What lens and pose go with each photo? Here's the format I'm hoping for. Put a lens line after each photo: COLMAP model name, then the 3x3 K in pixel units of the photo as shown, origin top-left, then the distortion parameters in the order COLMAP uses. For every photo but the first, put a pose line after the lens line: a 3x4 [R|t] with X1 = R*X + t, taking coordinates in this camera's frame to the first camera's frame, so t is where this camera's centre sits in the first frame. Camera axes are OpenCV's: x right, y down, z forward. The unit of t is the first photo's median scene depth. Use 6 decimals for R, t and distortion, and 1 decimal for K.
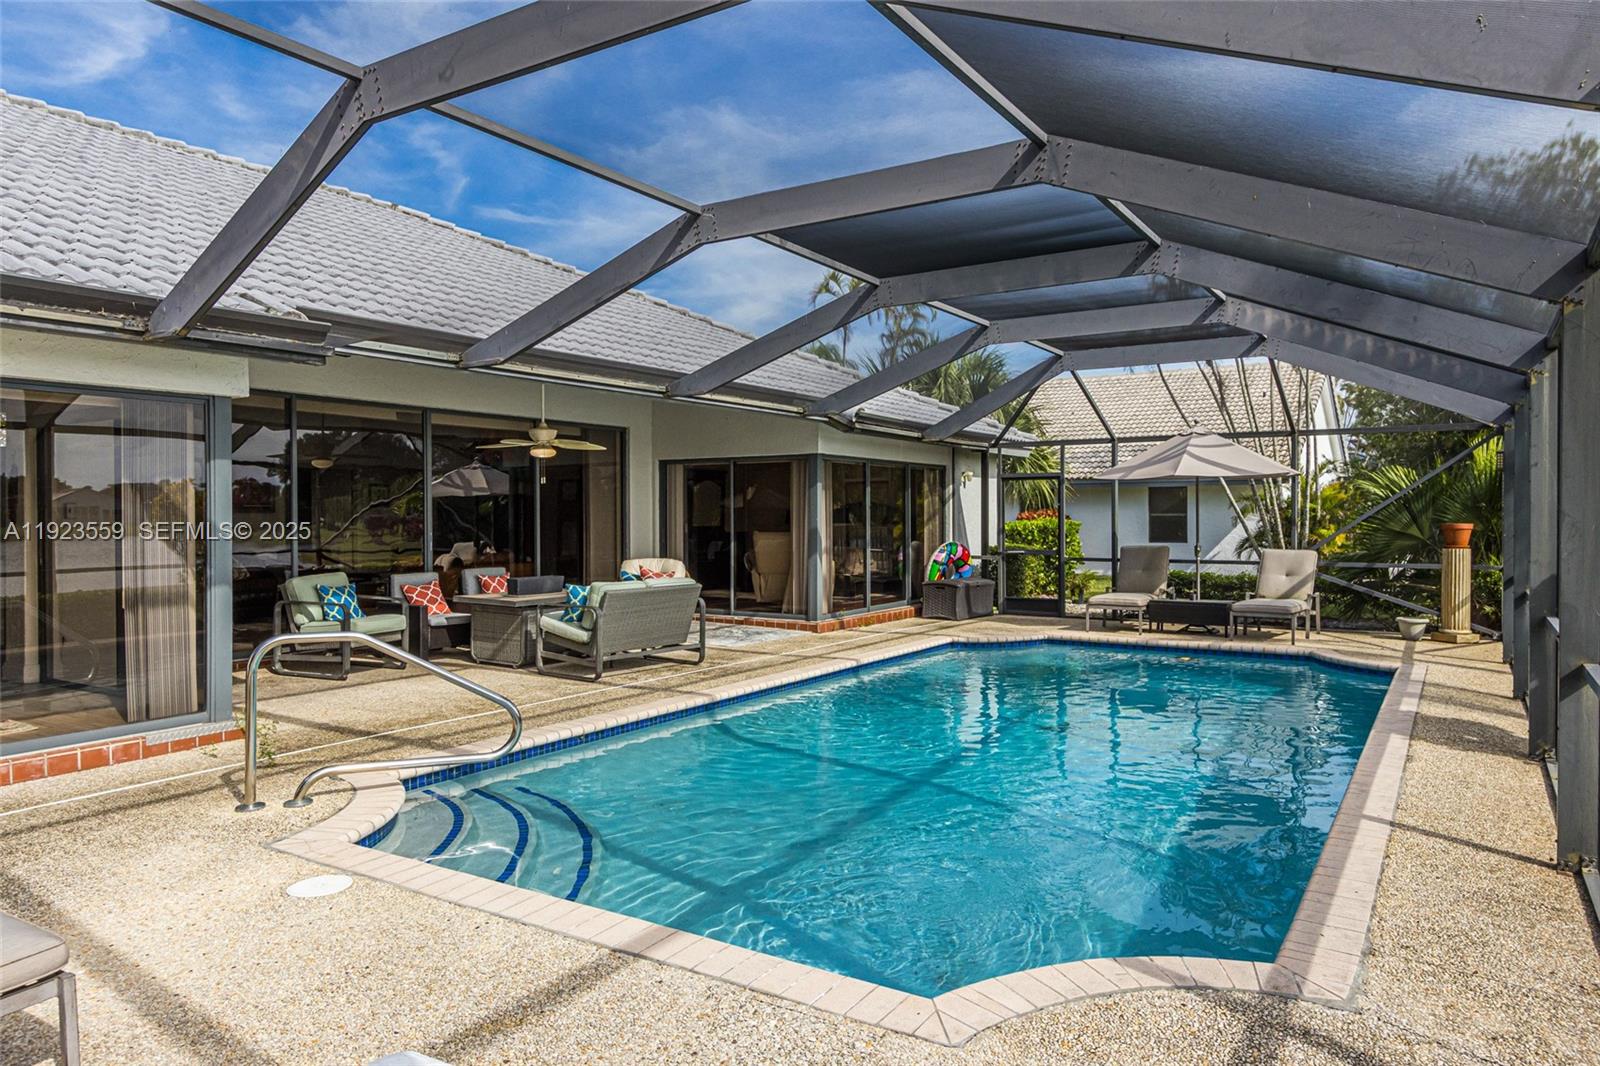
lens RADIAL K [[1038.5, 0, 813.1], [0, 1038.5, 521.9], [0, 0, 1]] dist [0.019592, -0.013198]
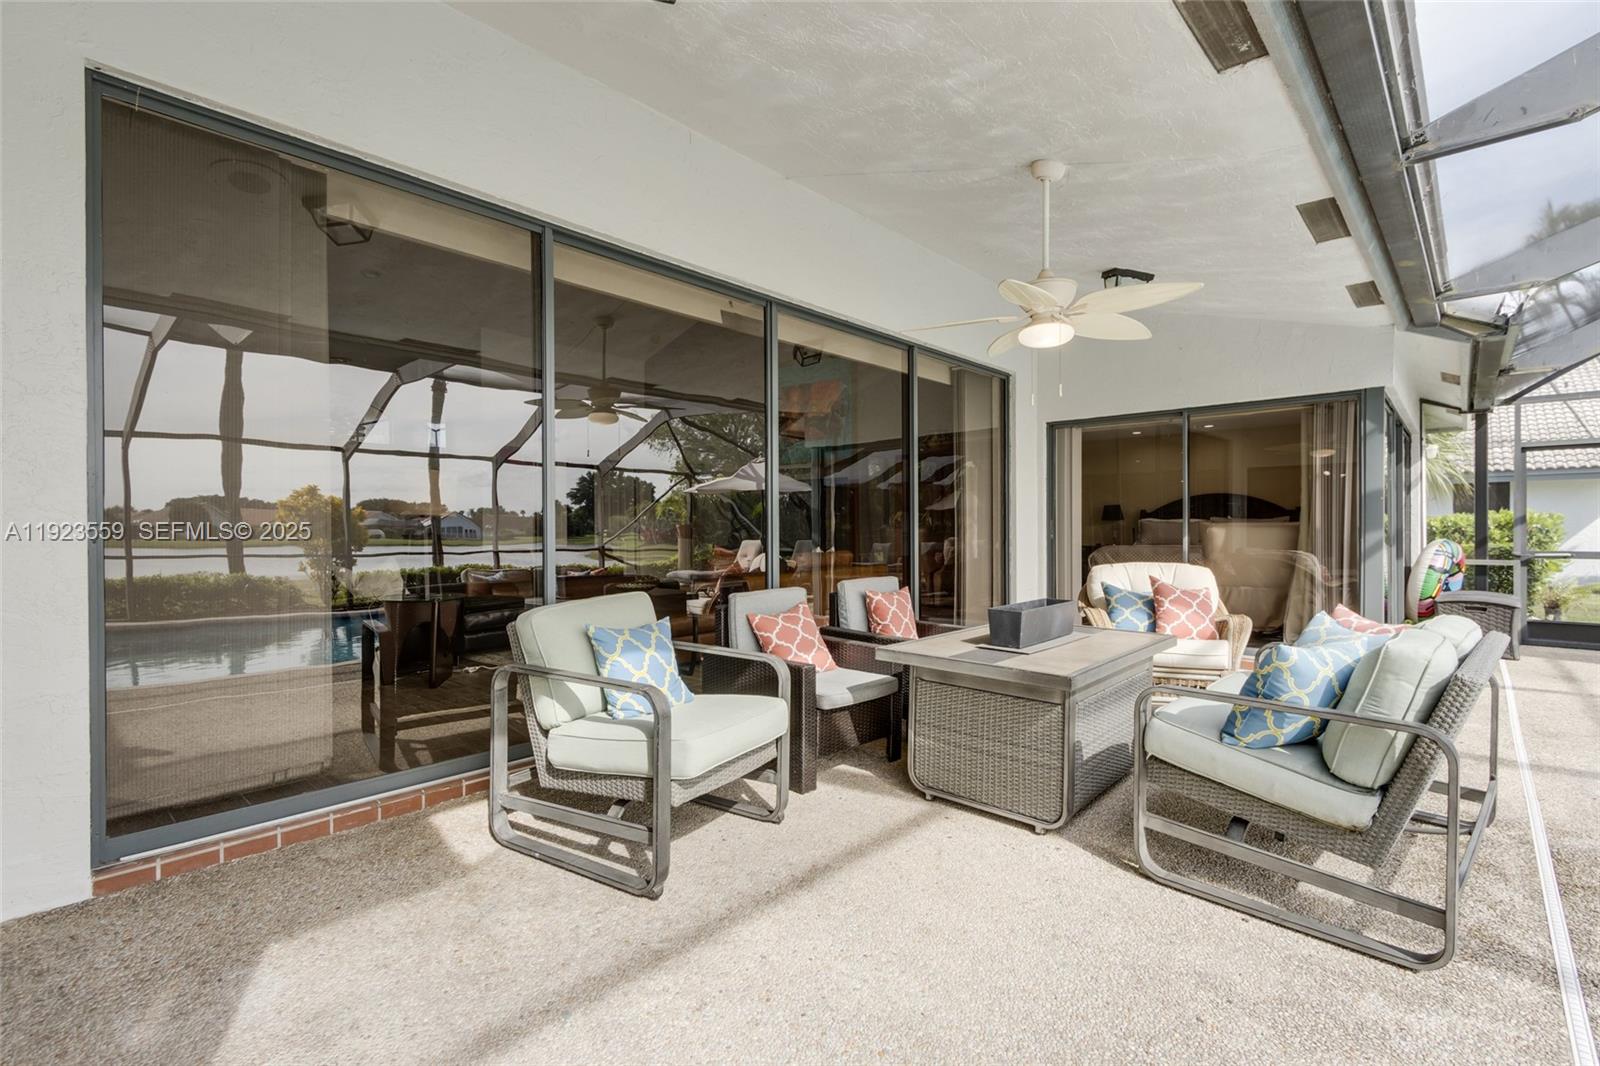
lens RADIAL K [[738.3, 0, 816.1], [0, 738.3, 526.7], [0, 0, 1]] dist [0.015168, -0.005423]
pose [[0.987099, -0.000942, -0.160108, -0.316547], [-0.000068, 0.999980, -0.006301, 0.021201], [0.160110, 0.006231, 0.987079, 0.676031]]
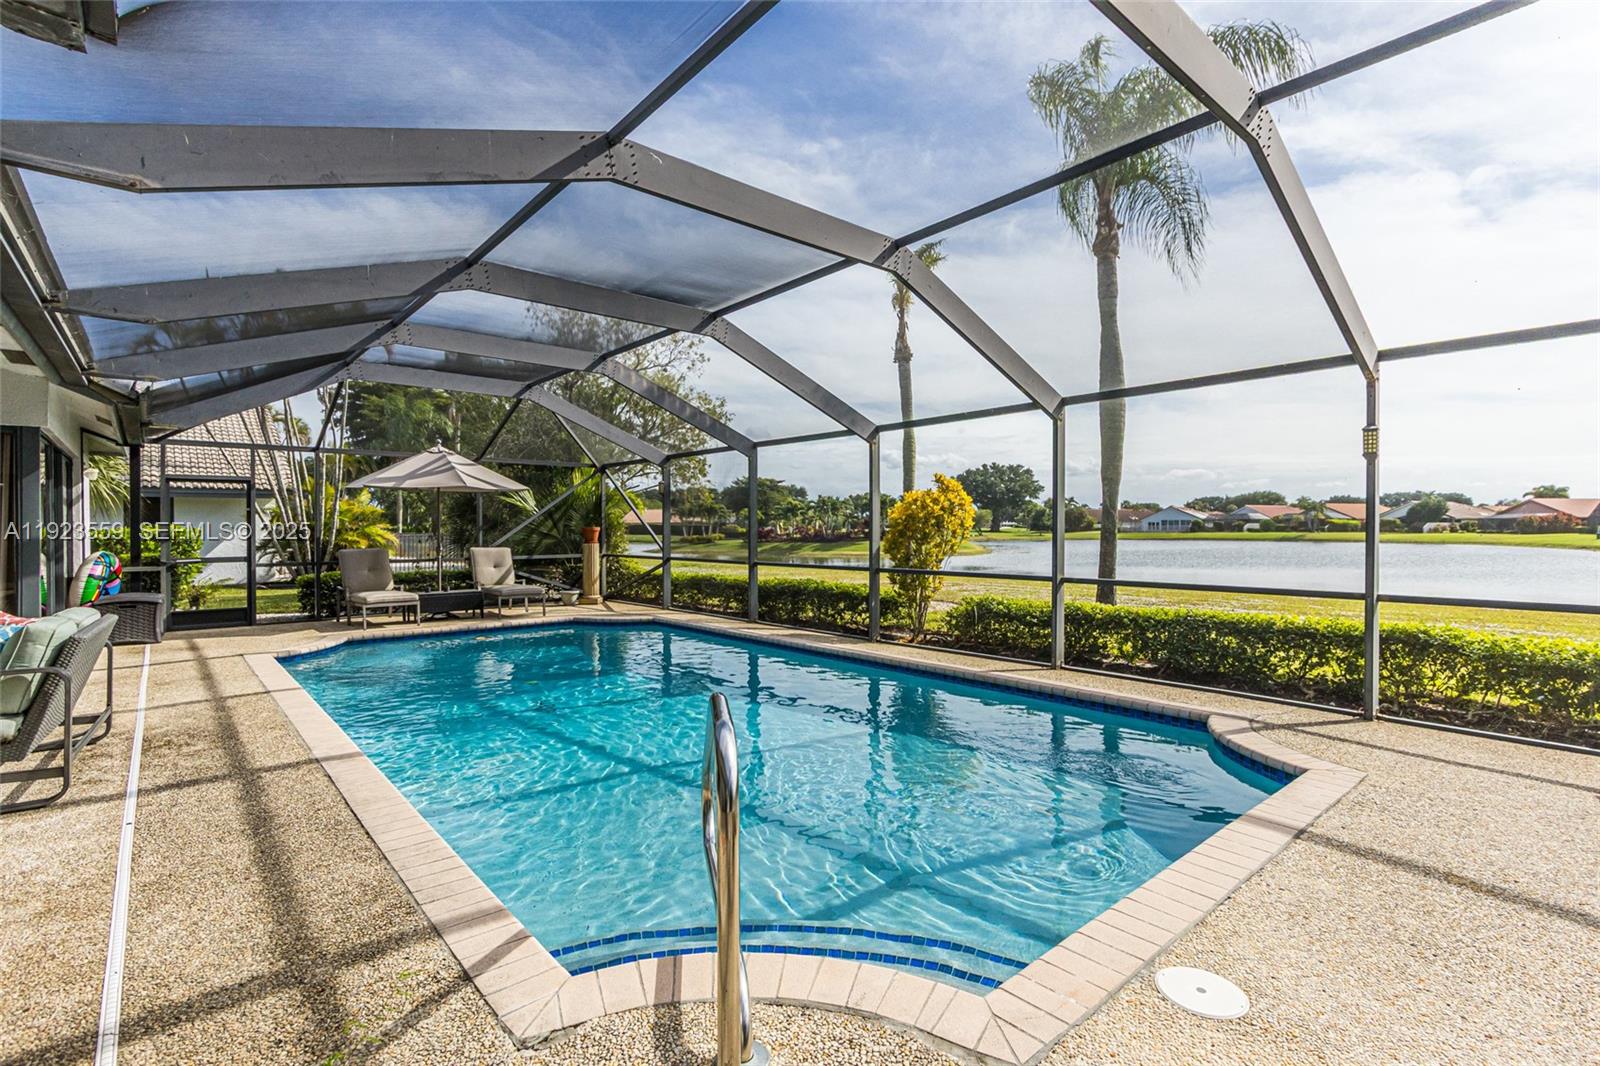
lens RADIAL K [[738.3, 0, 803.1], [0, 738.3, 536.3], [0, 0, 1]] dist [0.015168, -0.005423]
pose [[0.290370, -0.010073, 0.956862, -0.423187], [0.009340, 0.999927, 0.007692, 0.011496], [-0.956869, 0.006703, 0.290443, 0.452881]]
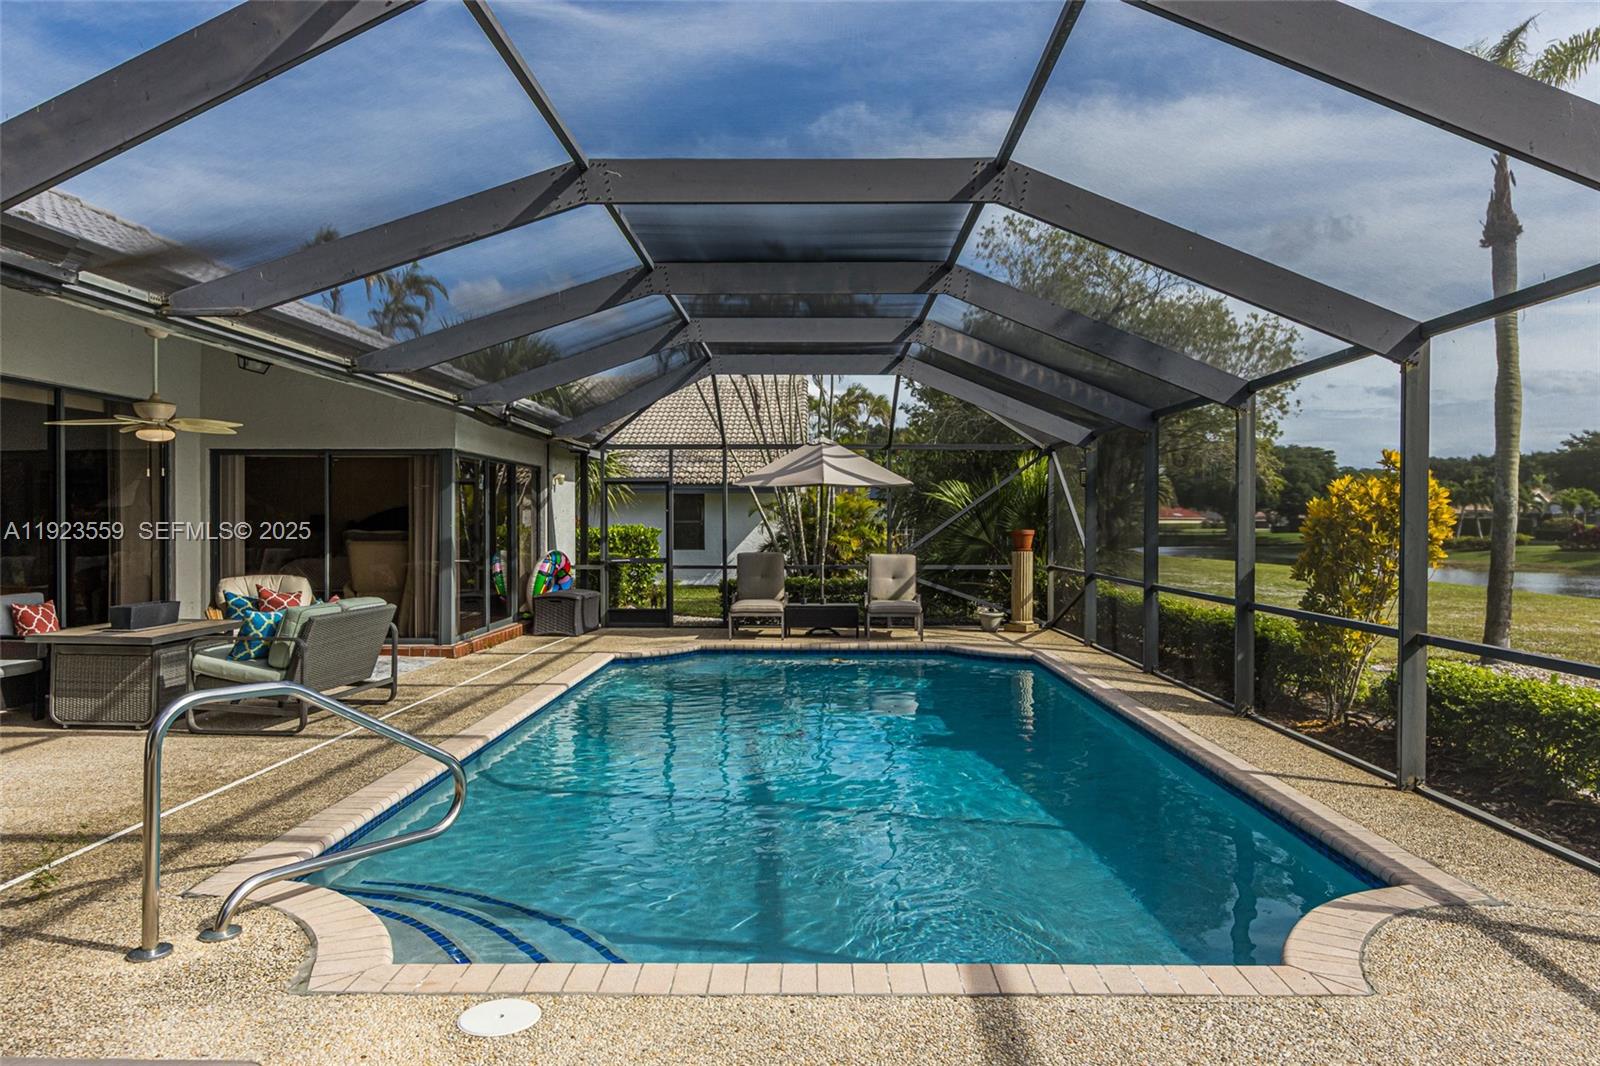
lens RADIAL K [[1102.3, 0, 815.0], [0, 1102.3, 530.0], [0, 0, 1]] dist [0.006356, -0.001191]
pose [[0.849310, -0.001125, 0.527894, -0.283479], [0.000737, 0.999999, 0.000946, 0.000472], [-0.527895, -0.000414, 0.849310, 0.087295]]
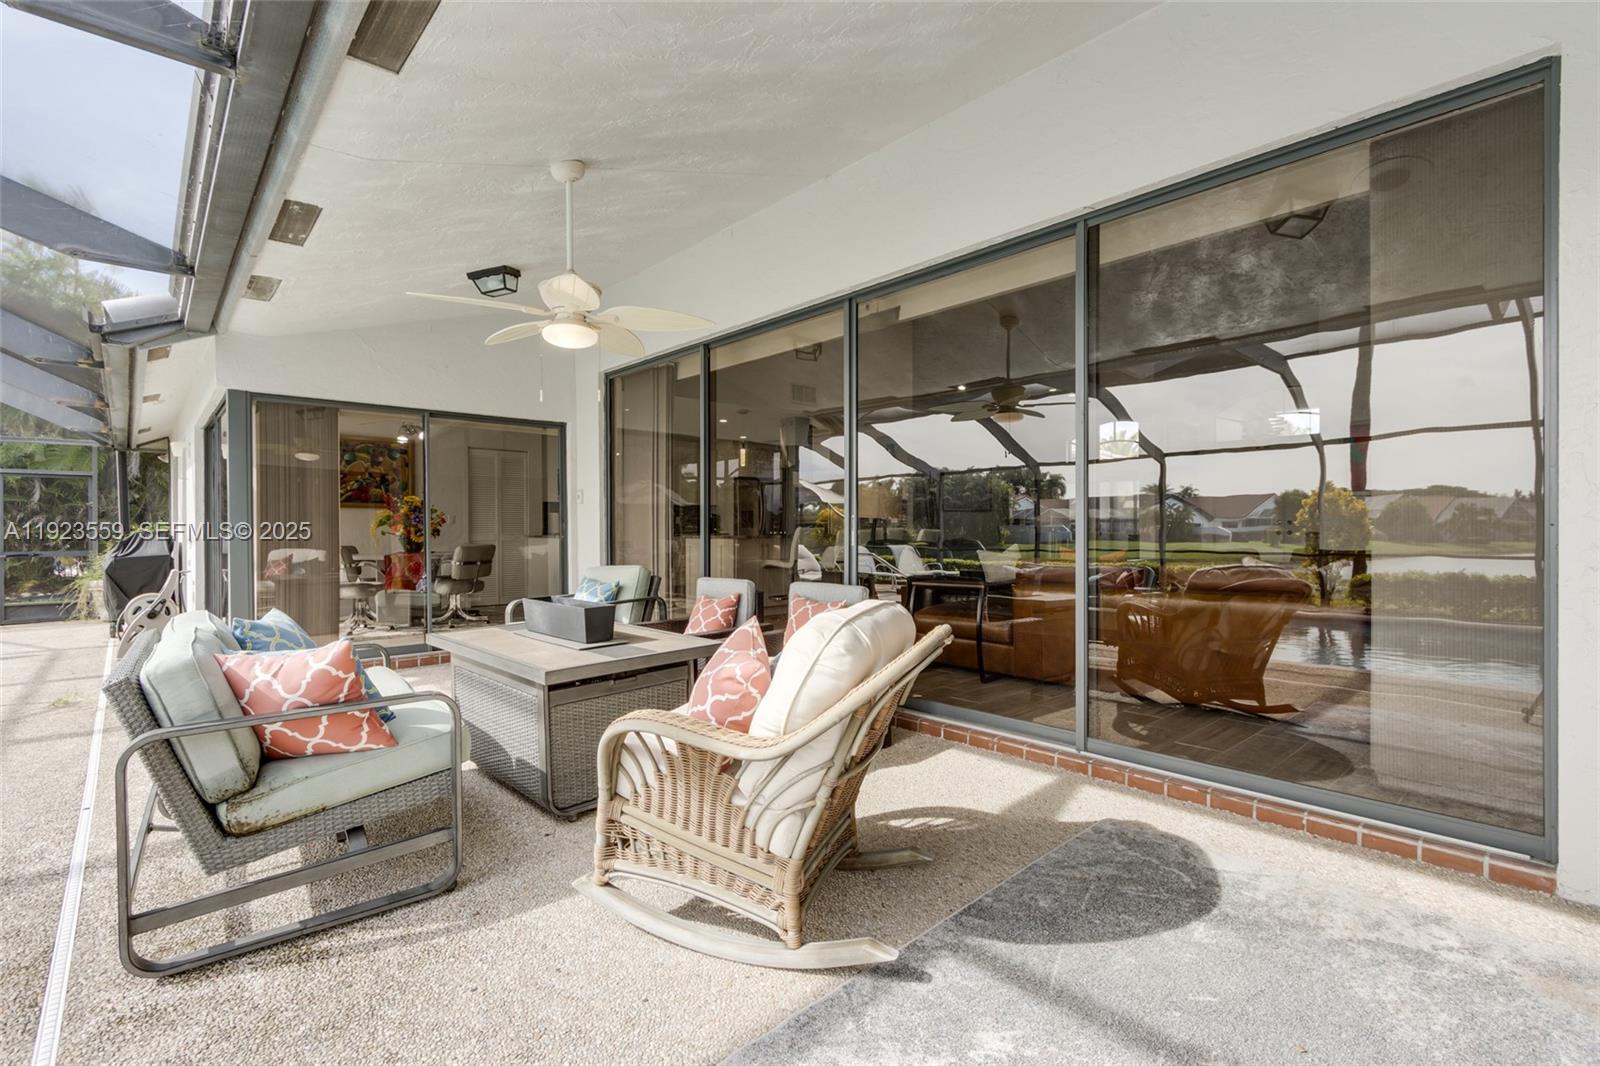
lens RADIAL K [[738.3, 0, 802.7], [0, 738.3, 525.8], [0, 0, 1]] dist [0.015168, -0.005423]
pose [[-0.265394, 0.002410, -0.964137, 0.027961], [-0.000432, 0.999996, 0.002619, 0.017184], [0.964140, 0.001111, -0.265392, 1.212242]]
